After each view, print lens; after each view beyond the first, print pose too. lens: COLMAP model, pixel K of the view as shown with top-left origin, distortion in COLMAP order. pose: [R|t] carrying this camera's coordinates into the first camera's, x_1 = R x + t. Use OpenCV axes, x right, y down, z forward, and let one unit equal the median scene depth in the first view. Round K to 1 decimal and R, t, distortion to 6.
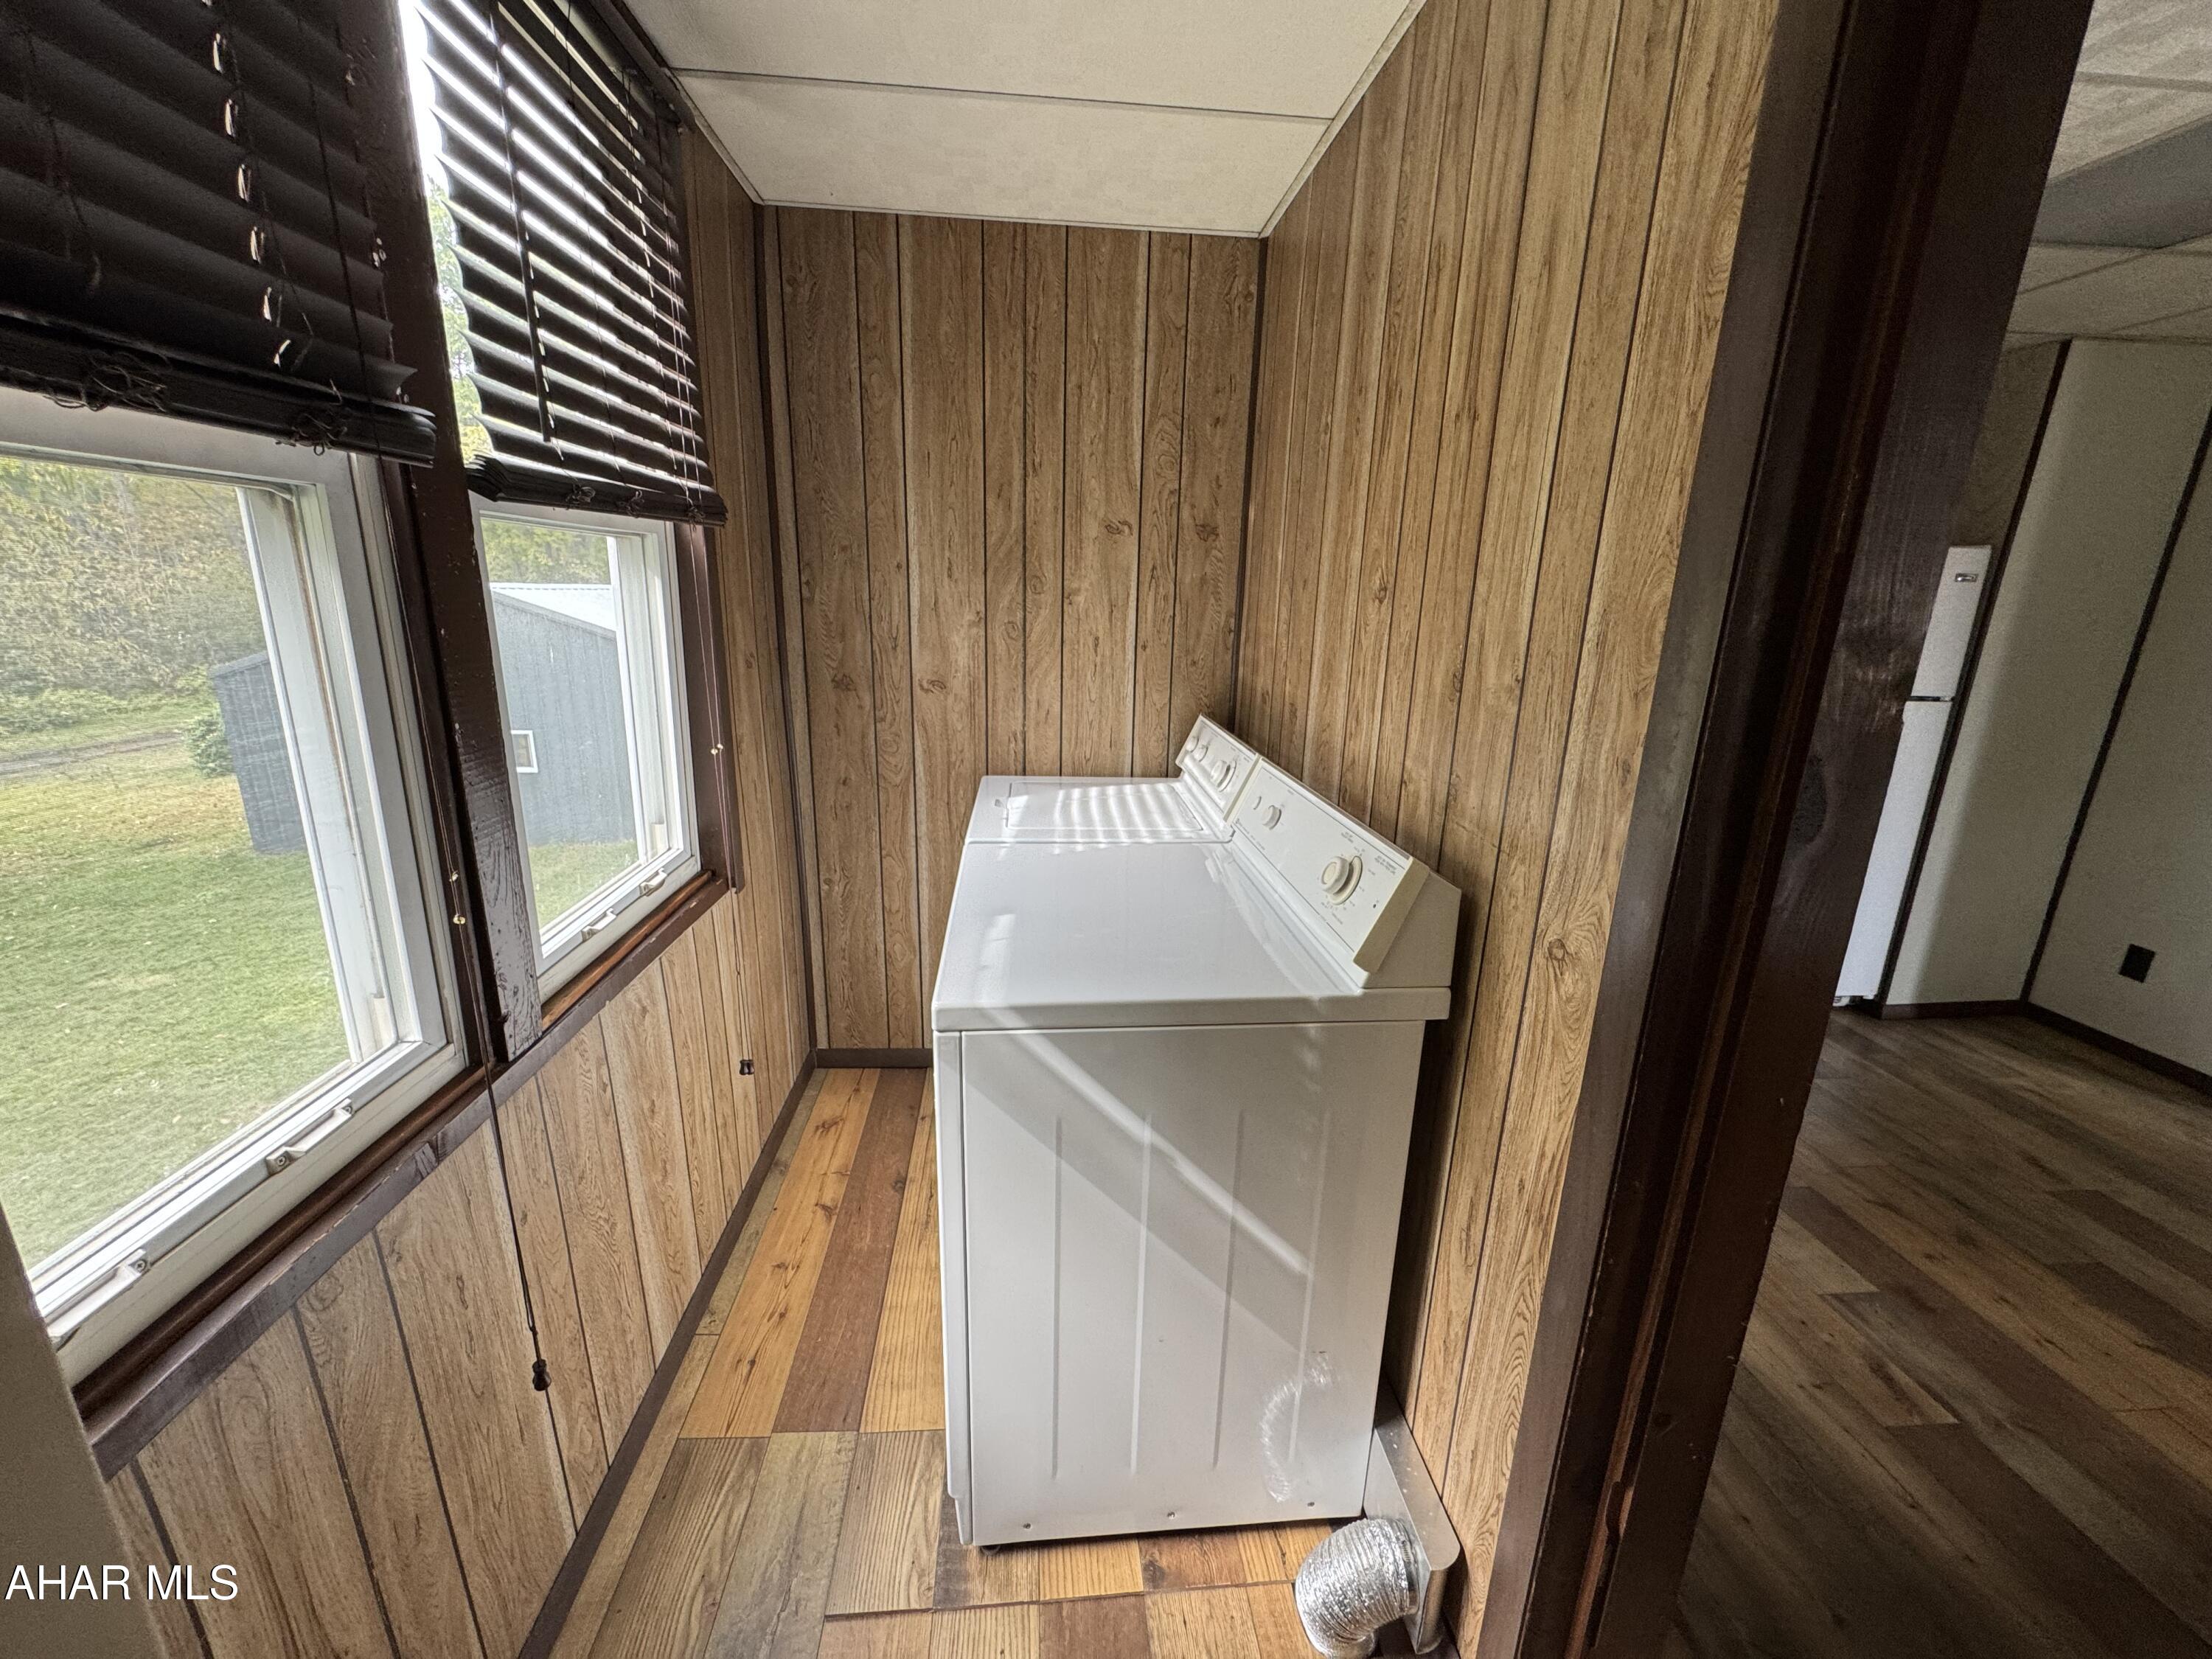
lens RADIAL K [[878.6, 0, 1106.0], [0, 878.6, 829.5], [0, 0, 1]] dist [0.001342, 0.000286]
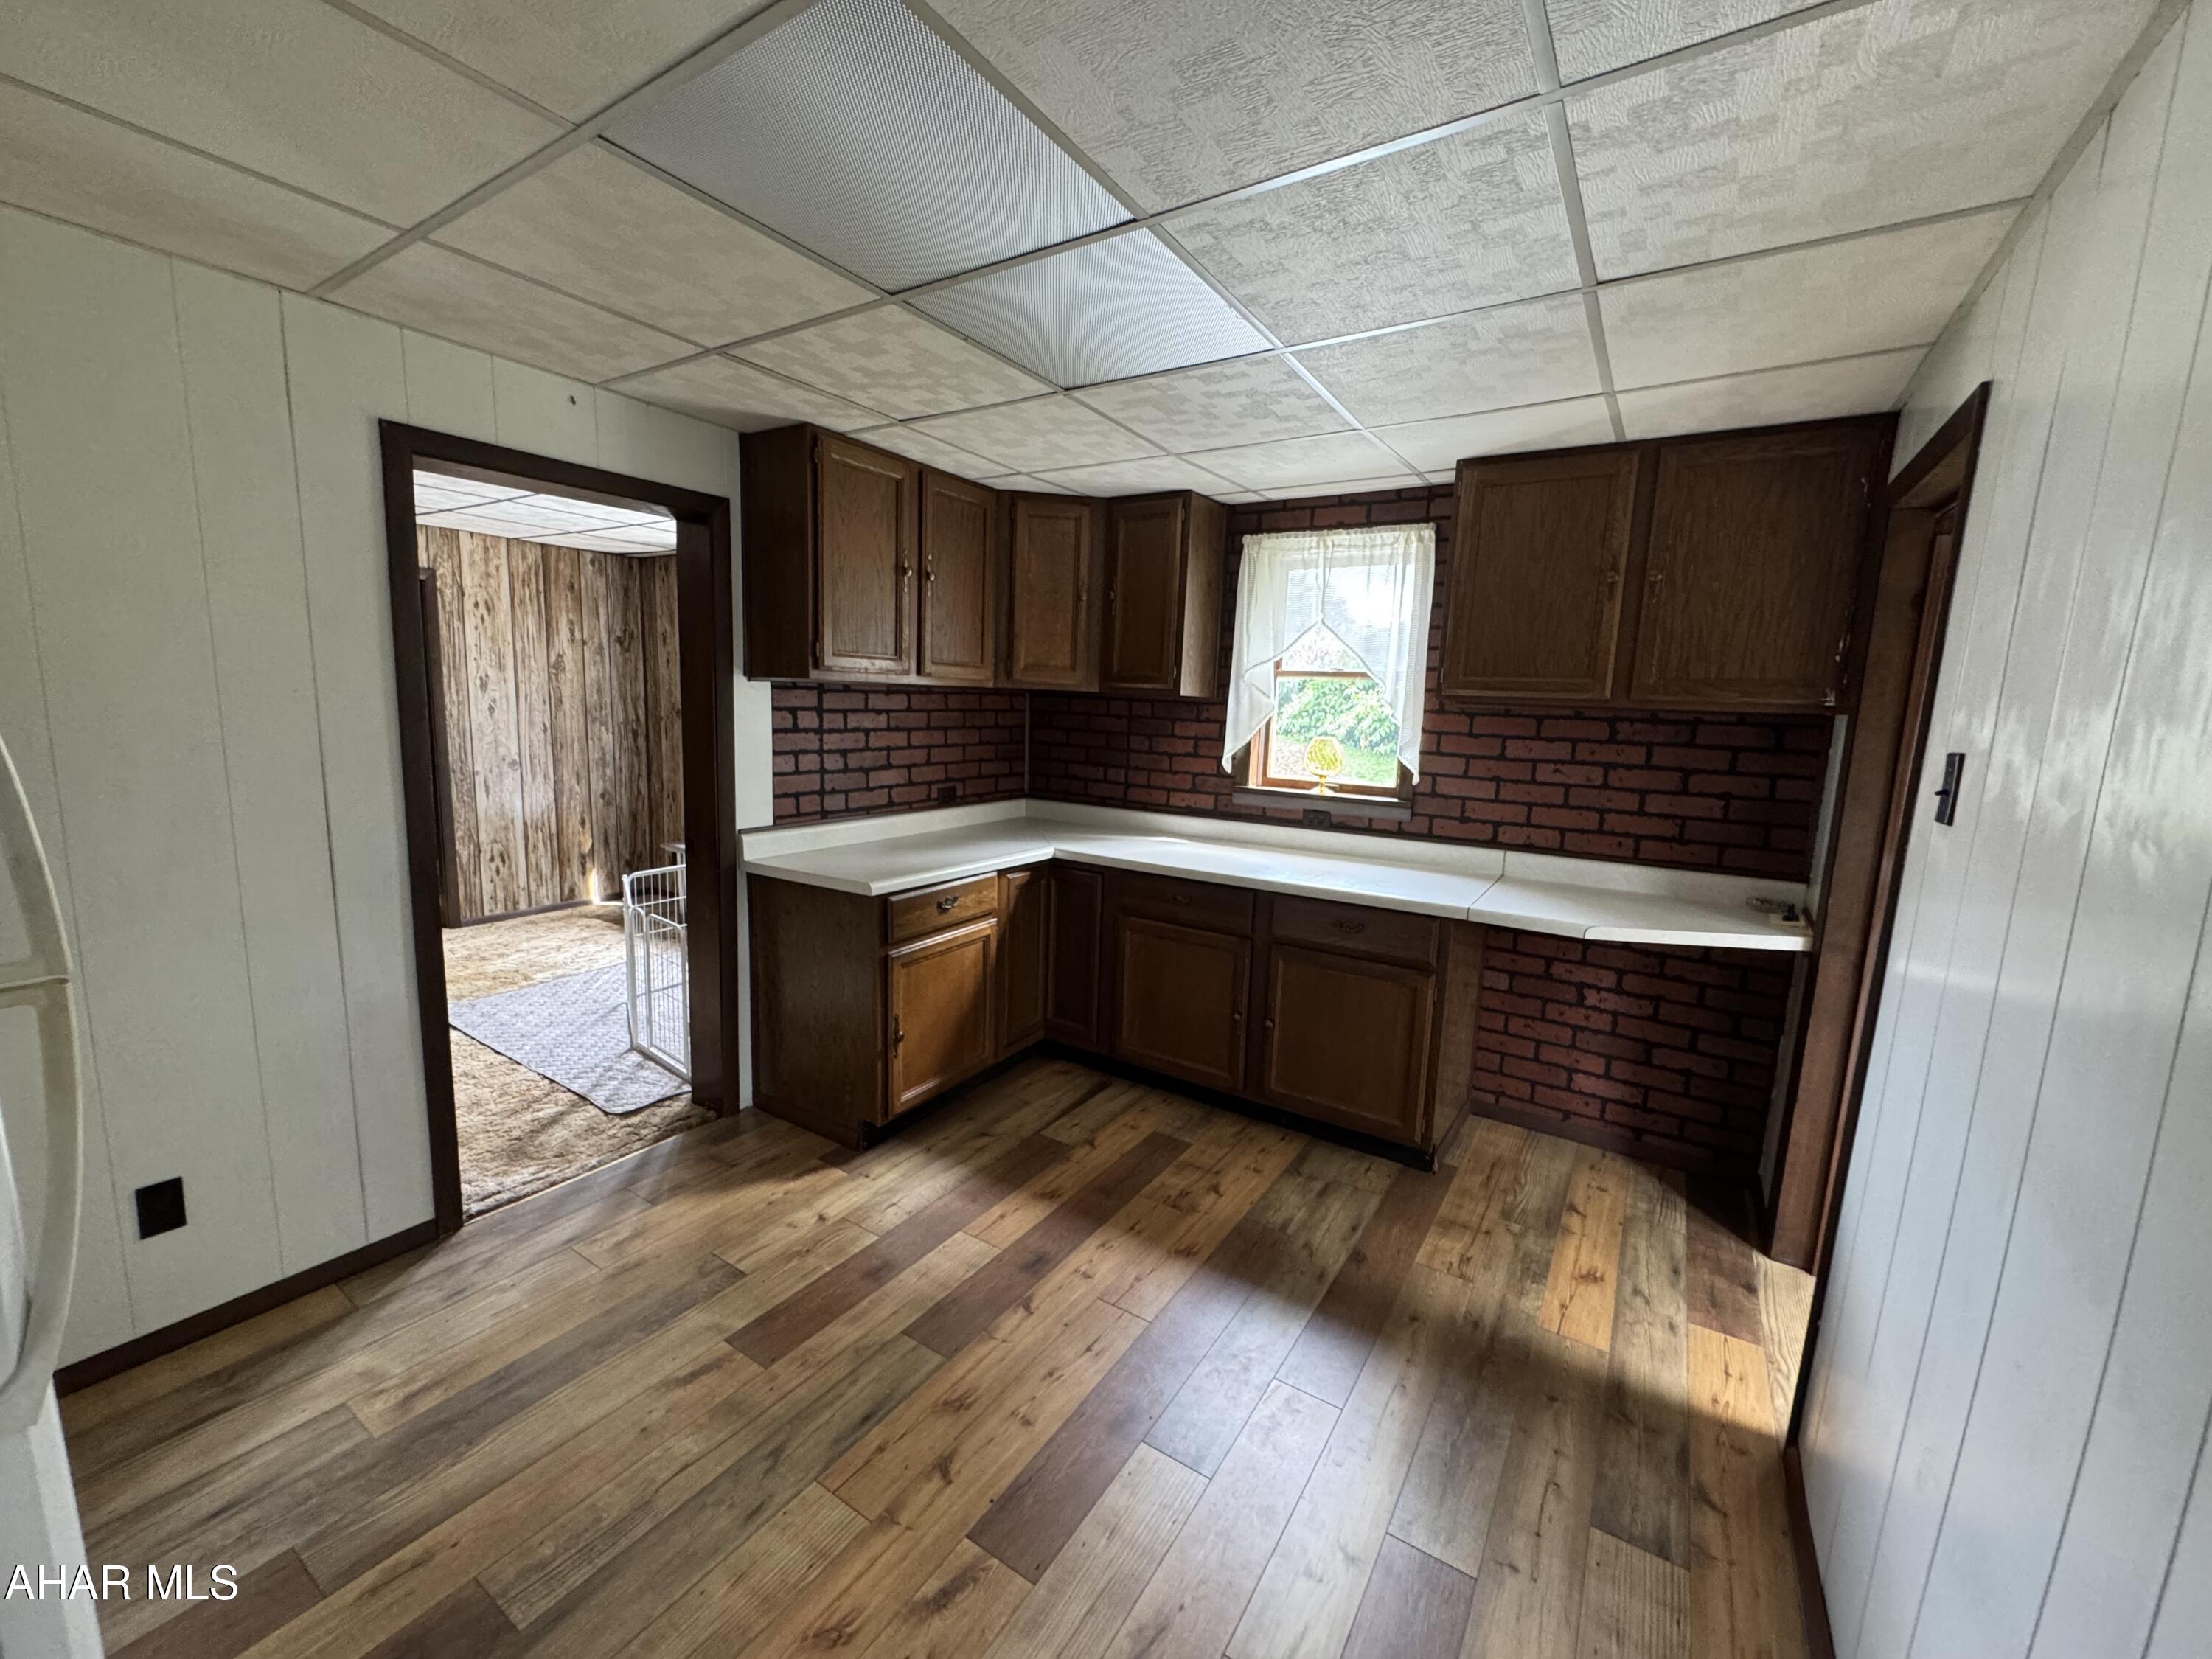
lens RADIAL K [[874.3, 0, 1106.0], [0, 874.3, 829.5], [0, 0, 1]] dist [0.001210, 0.000152]
pose [[-0.787045, -0.147231, 0.599069, 0.308128], [0.102909, 0.926160, 0.362819, -0.266897], [-0.608252, 0.347204, -0.713778, 0.971572]]
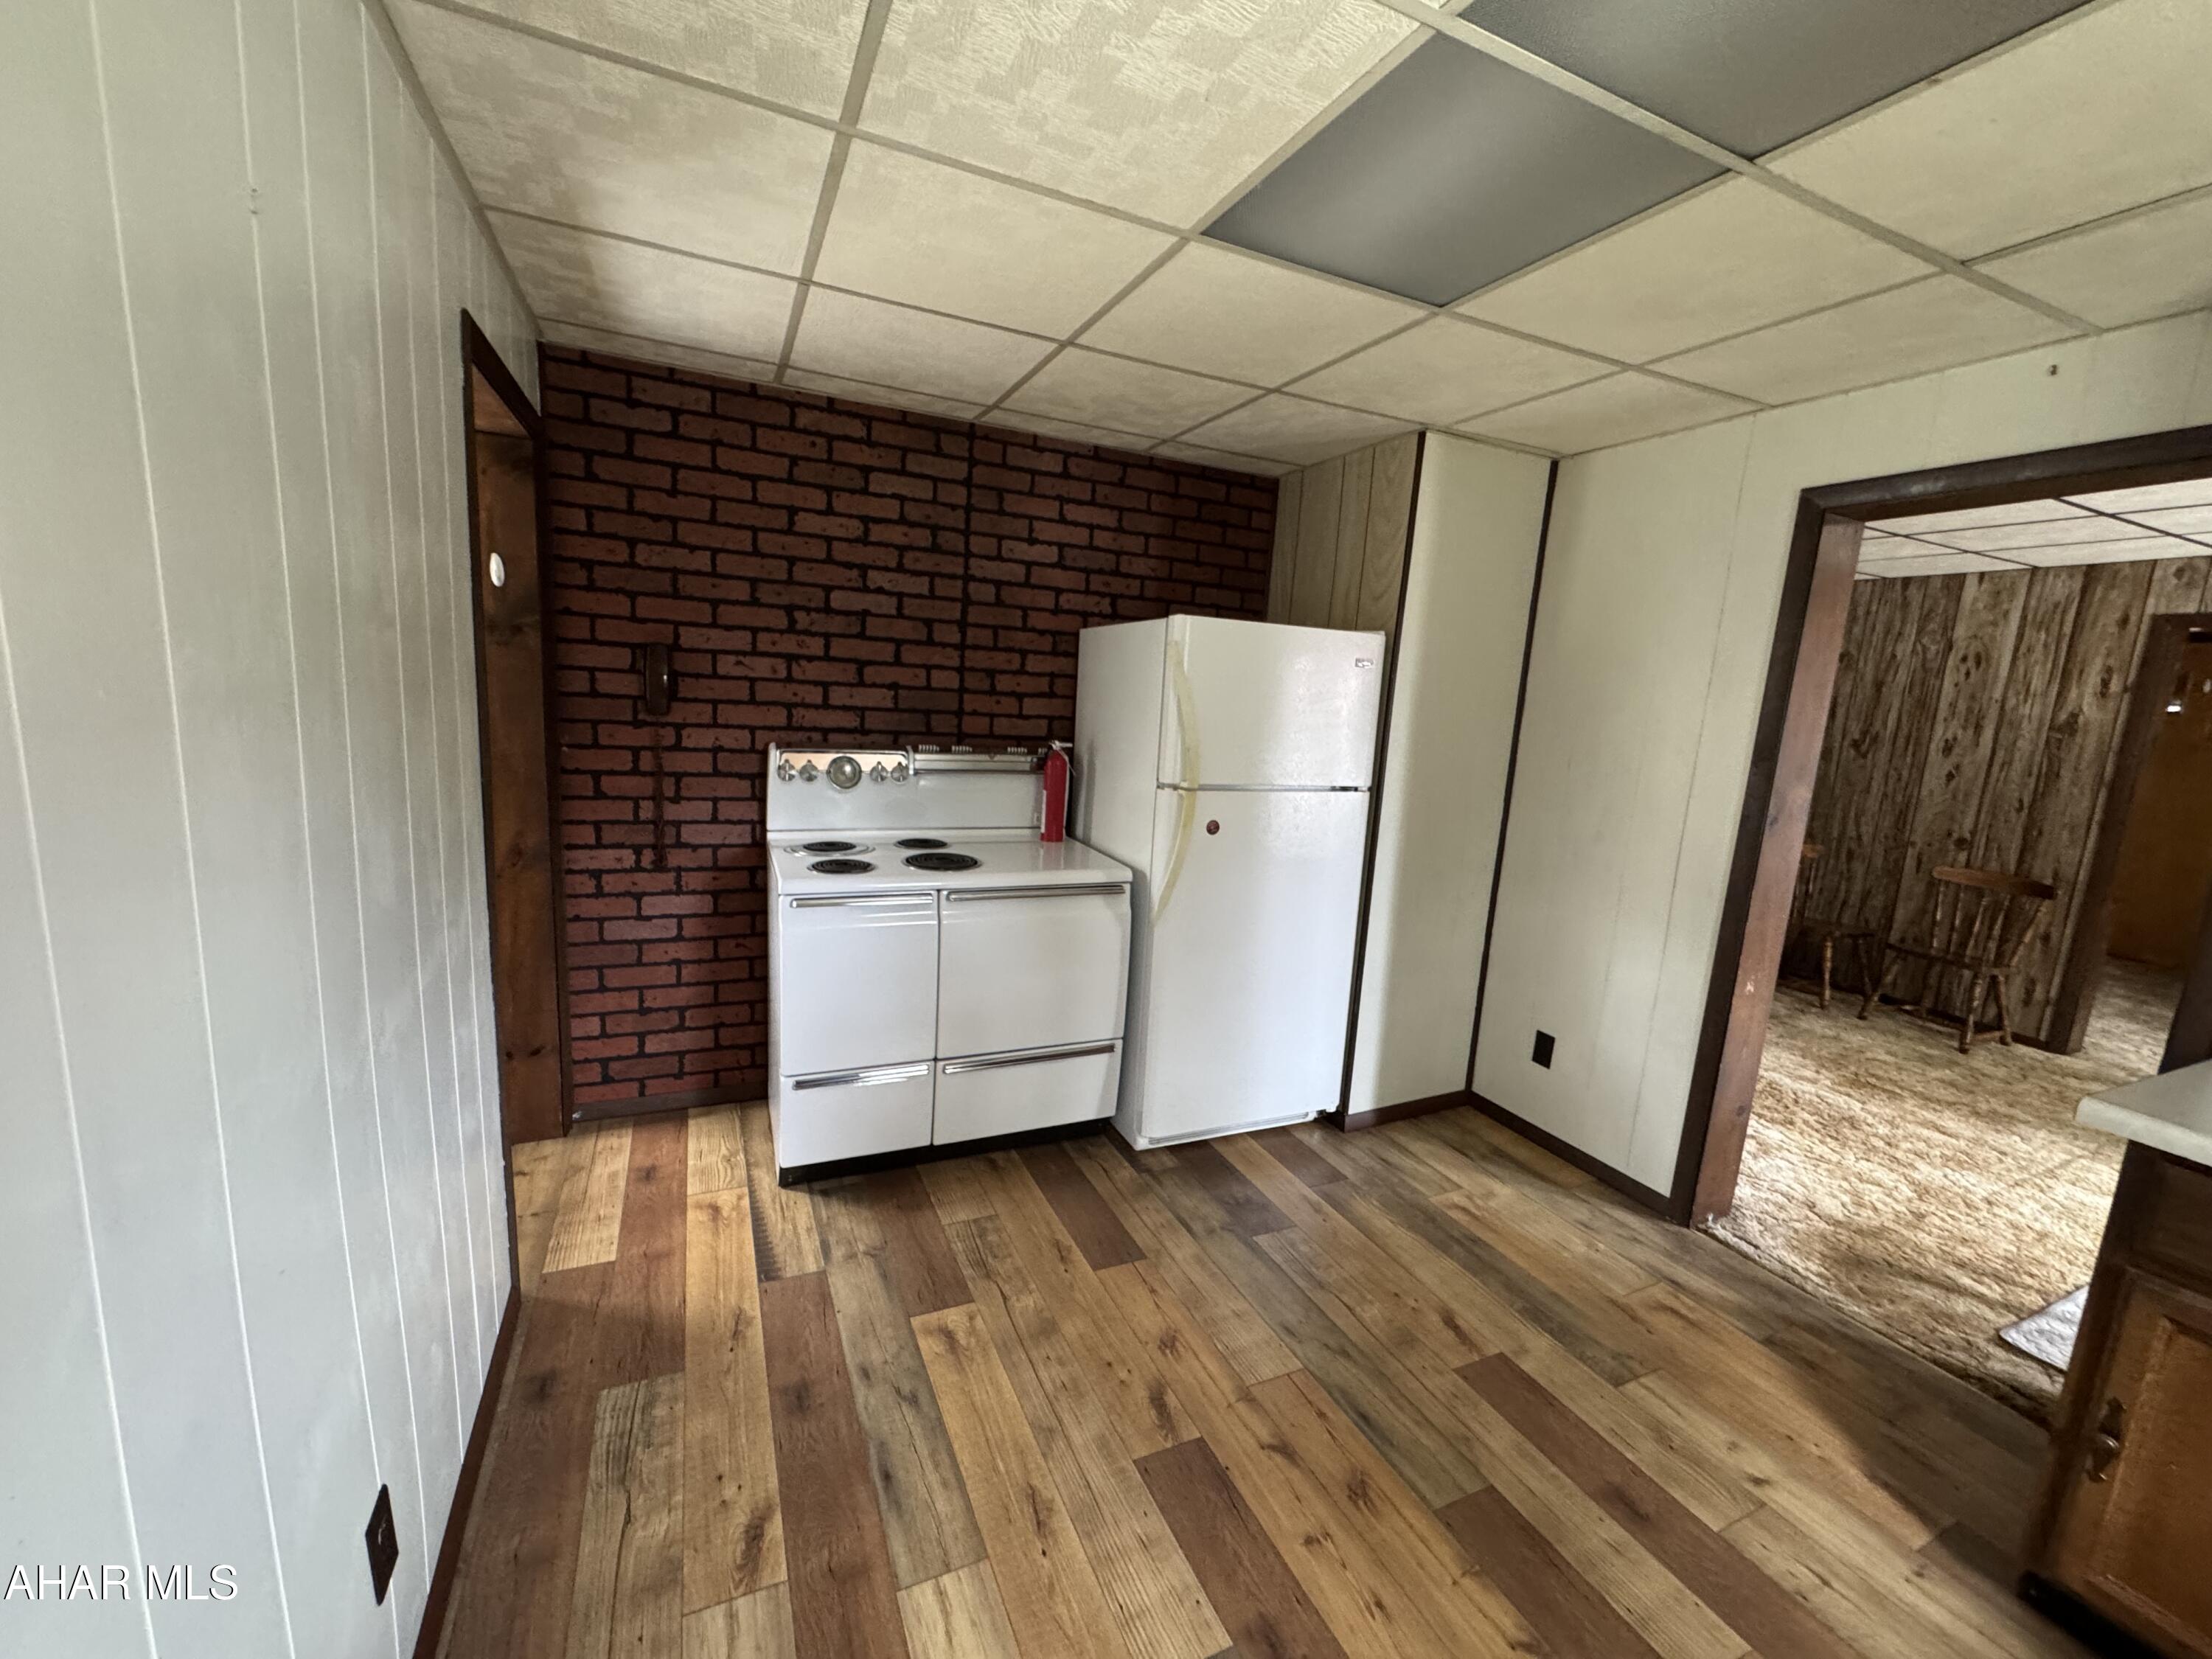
lens RADIAL K [[878.6, 0, 1106.0], [0, 878.6, 829.5], [0, 0, 1]] dist [0.001342, 0.000286]
pose [[0.938640, -0.021126, 0.344251, 0.375600], [0.050997, 0.995652, -0.077948, -0.046149], [-0.341108, 0.090721, 0.935636, 0.218270]]
